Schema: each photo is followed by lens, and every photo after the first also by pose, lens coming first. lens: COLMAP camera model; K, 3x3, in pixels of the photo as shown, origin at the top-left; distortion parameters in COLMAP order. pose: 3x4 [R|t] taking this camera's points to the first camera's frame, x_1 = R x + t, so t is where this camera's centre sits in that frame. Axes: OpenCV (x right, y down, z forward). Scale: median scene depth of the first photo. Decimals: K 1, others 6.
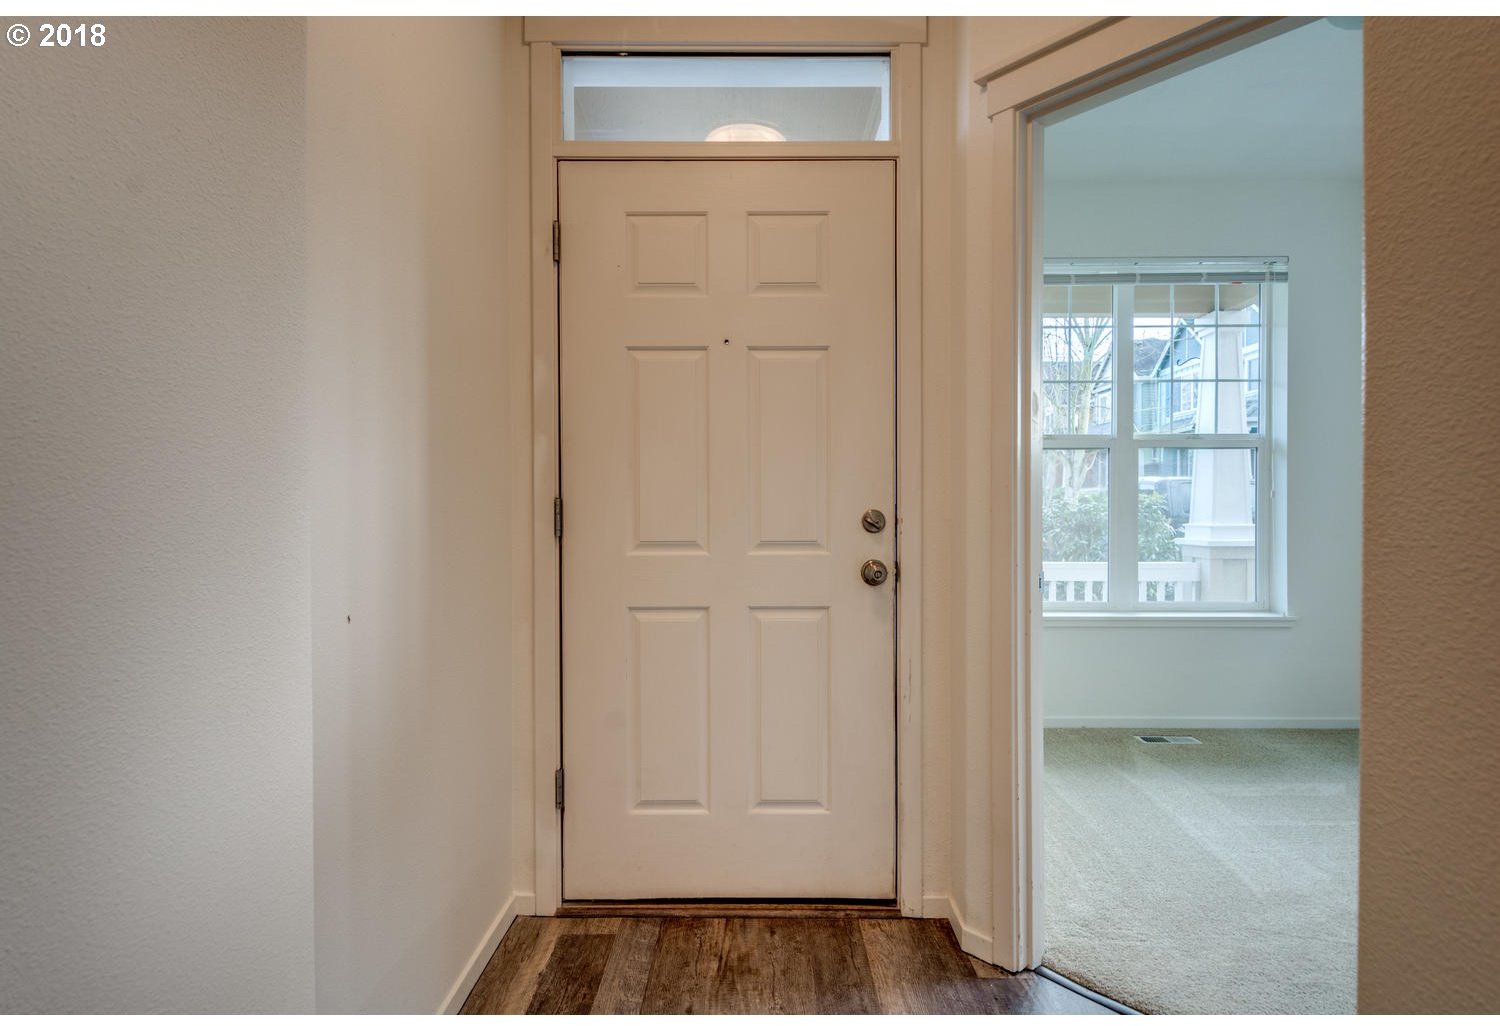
lens RADIAL K [[782.6, 0, 750.0], [0, 782.6, 513.0], [0, 0, 1]] dist [0.018315, -0.012518]
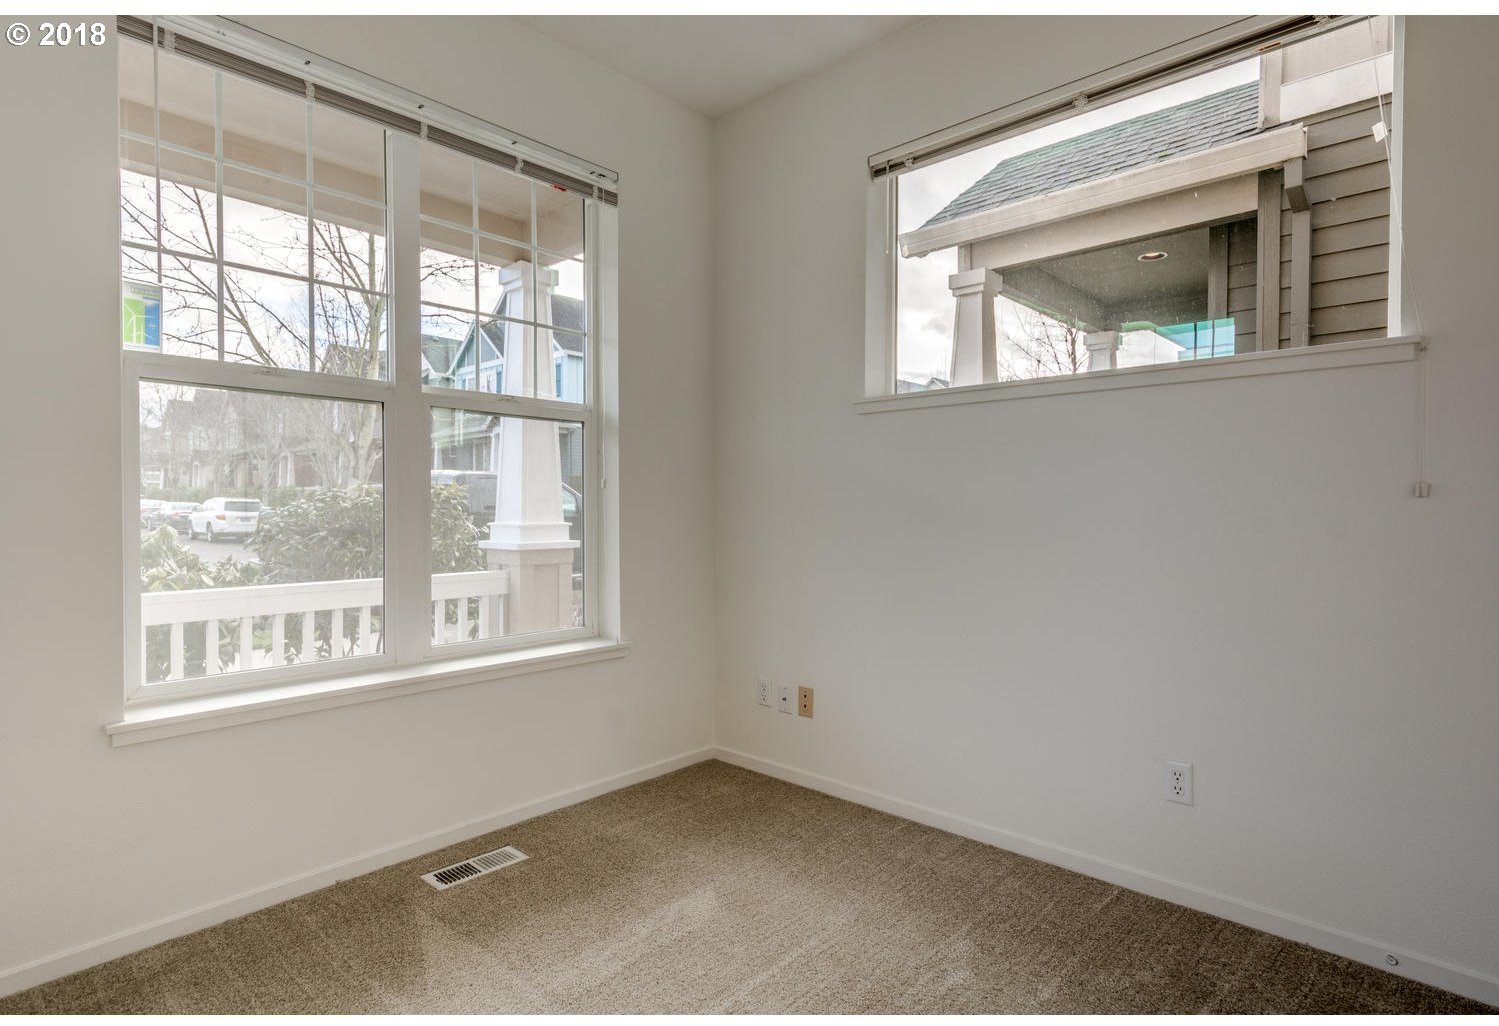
lens RADIAL K [[727.4, 0, 755.2], [0, 727.4, 512.6], [0, 0, 1]] dist [0.012049, -0.001176]
pose [[0.645708, -0.010032, 0.763519, 0.175270], [0.006127, 0.999950, 0.007957, -0.000667], [-0.763560, -0.000459, 0.645737, 0.342427]]
